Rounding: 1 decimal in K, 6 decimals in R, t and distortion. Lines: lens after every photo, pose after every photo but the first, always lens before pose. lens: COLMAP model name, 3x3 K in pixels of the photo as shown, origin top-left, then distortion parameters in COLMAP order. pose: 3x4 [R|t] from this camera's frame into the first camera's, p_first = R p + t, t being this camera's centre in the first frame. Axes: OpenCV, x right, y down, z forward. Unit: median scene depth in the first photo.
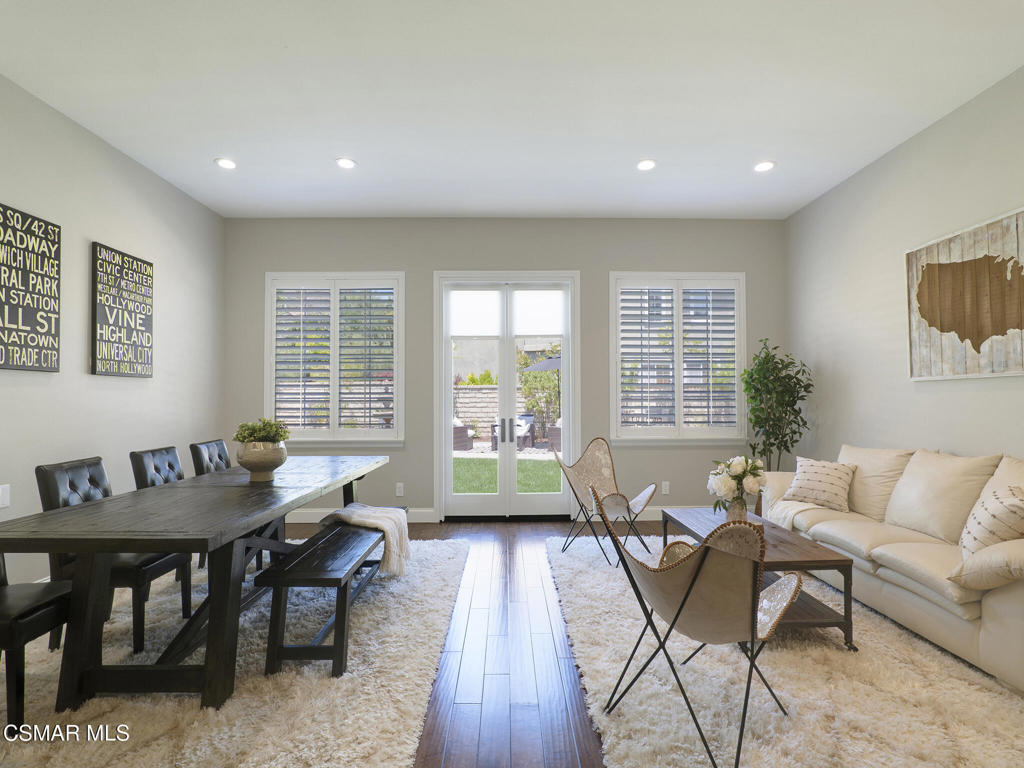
lens RADIAL K [[483.3, 0, 514.3], [0, 483.3, 385.8], [0, 0, 1]] dist [-0.015640, 0.002772]
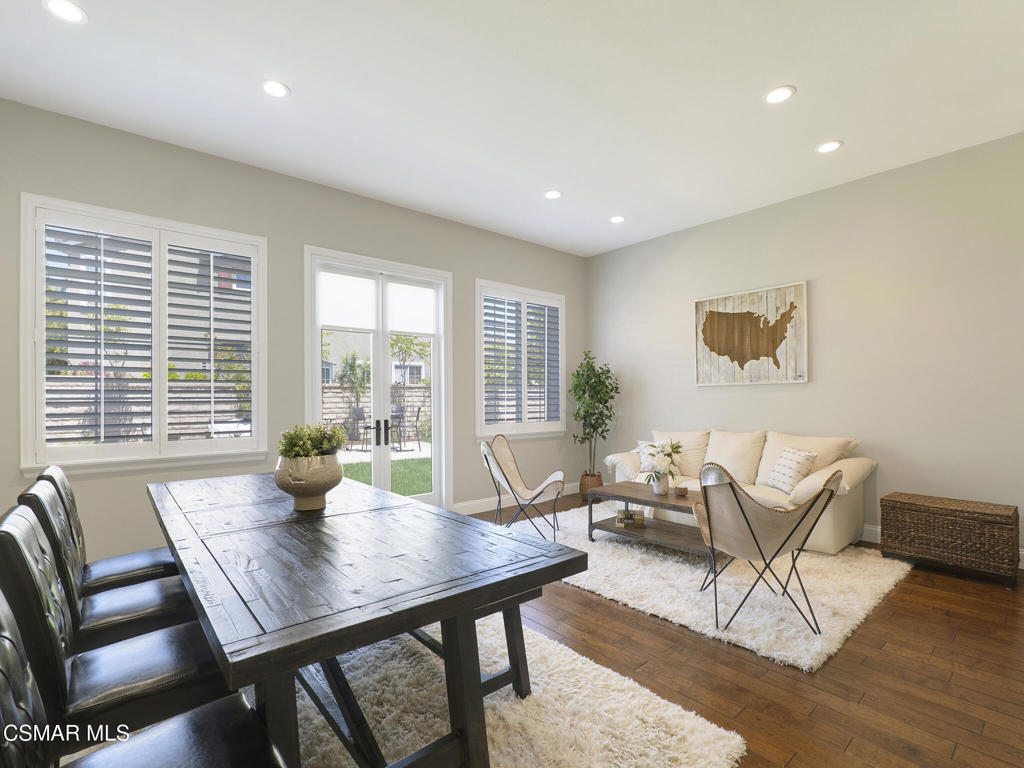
lens RADIAL K [[483.3, 0, 514.7], [0, 483.3, 389.9], [0, 0, 1]] dist [-0.015640, 0.002772]
pose [[0.770437, 0.009425, 0.637446, -0.548389], [-0.014342, 0.999894, 0.002551, 0.006208], [-0.637354, -0.011108, 0.770491, 0.172544]]
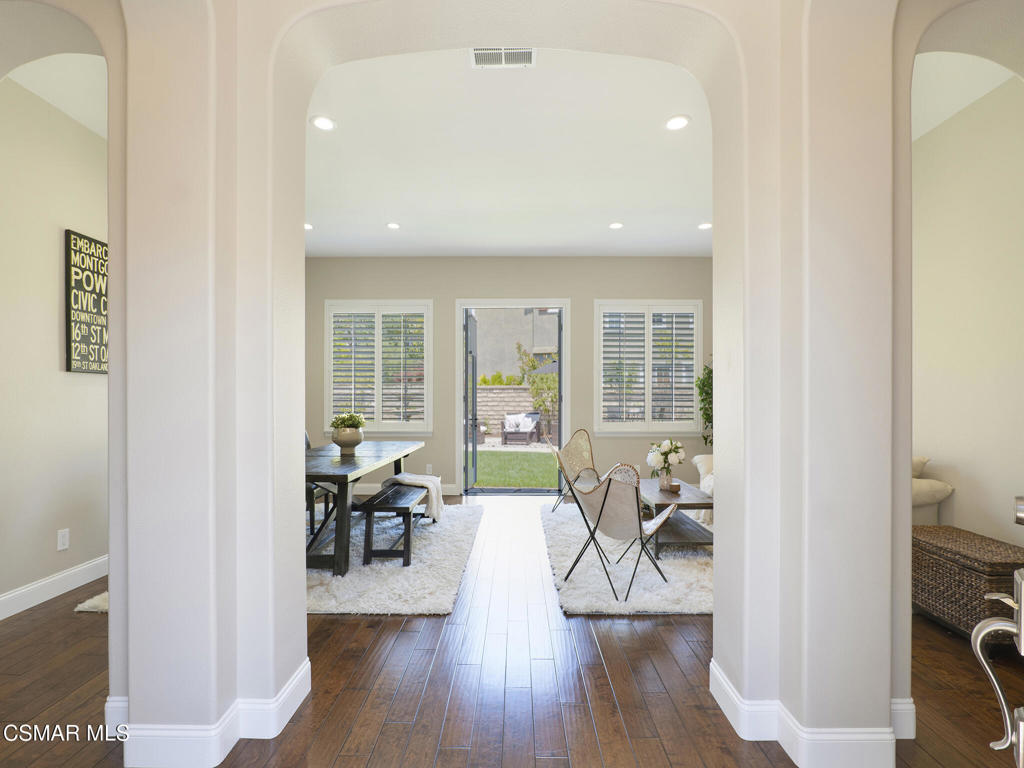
lens RADIAL K [[483.3, 0, 512.1], [0, 483.3, 394.2], [0, 0, 1]] dist [-0.015640, 0.002772]
pose [[0.999624, 0.004146, -0.027106, 0.023330], [-0.003608, 0.999796, 0.019862, -0.015783], [0.027183, -0.019757, 0.999435, -0.364445]]
